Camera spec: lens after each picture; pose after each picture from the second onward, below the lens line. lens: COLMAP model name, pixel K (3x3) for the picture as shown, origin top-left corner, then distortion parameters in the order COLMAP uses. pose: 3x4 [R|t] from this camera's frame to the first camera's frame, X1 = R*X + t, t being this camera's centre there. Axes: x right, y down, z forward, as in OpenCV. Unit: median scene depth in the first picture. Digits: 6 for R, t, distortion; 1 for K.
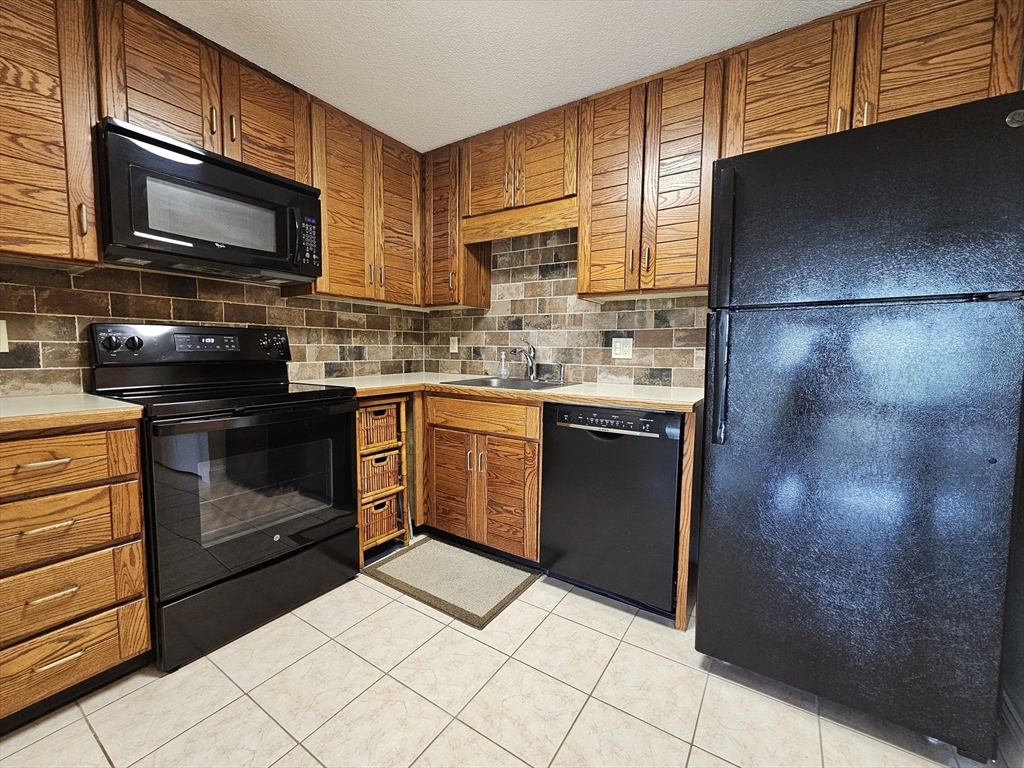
lens RADIAL K [[419.3, 0, 509.5], [0, 419.3, 380.8], [0, 0, 1]] dist [0.004094, -0.000576]
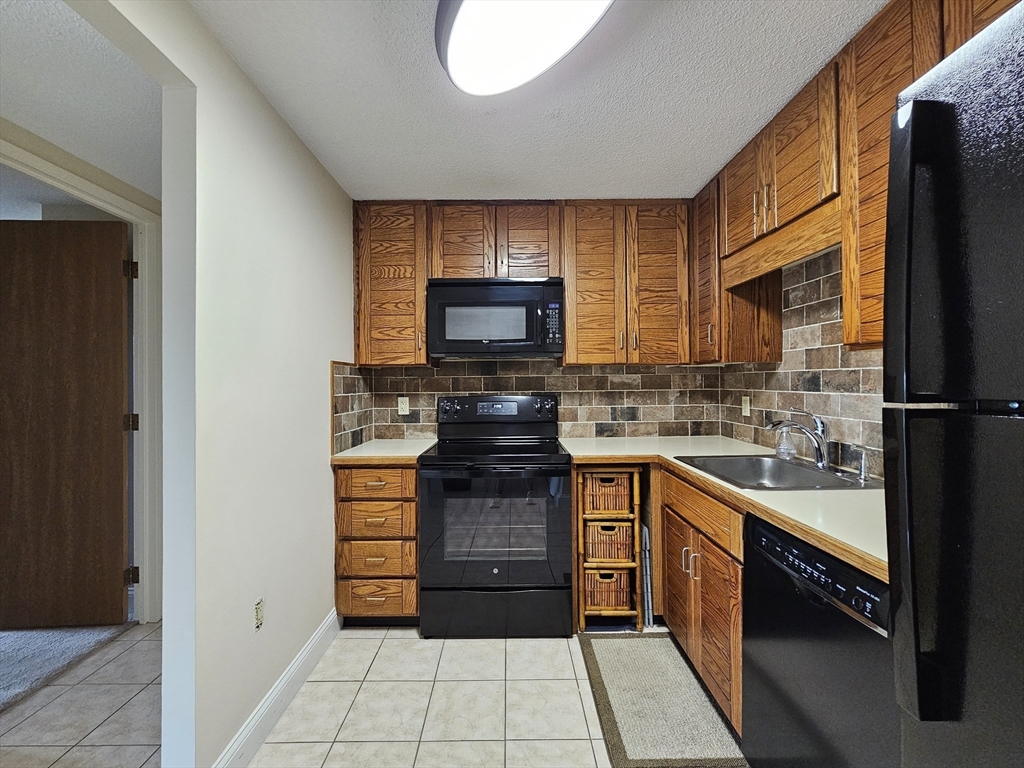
lens RADIAL K [[419.3, 0, 509.6], [0, 419.3, 382.1], [0, 0, 1]] dist [0.004094, -0.000576]
pose [[0.558504, -0.017041, -0.829327, 0.394596], [-0.048875, 0.997376, -0.053409, -0.092732], [0.828061, 0.070362, 0.556206, 0.237176]]
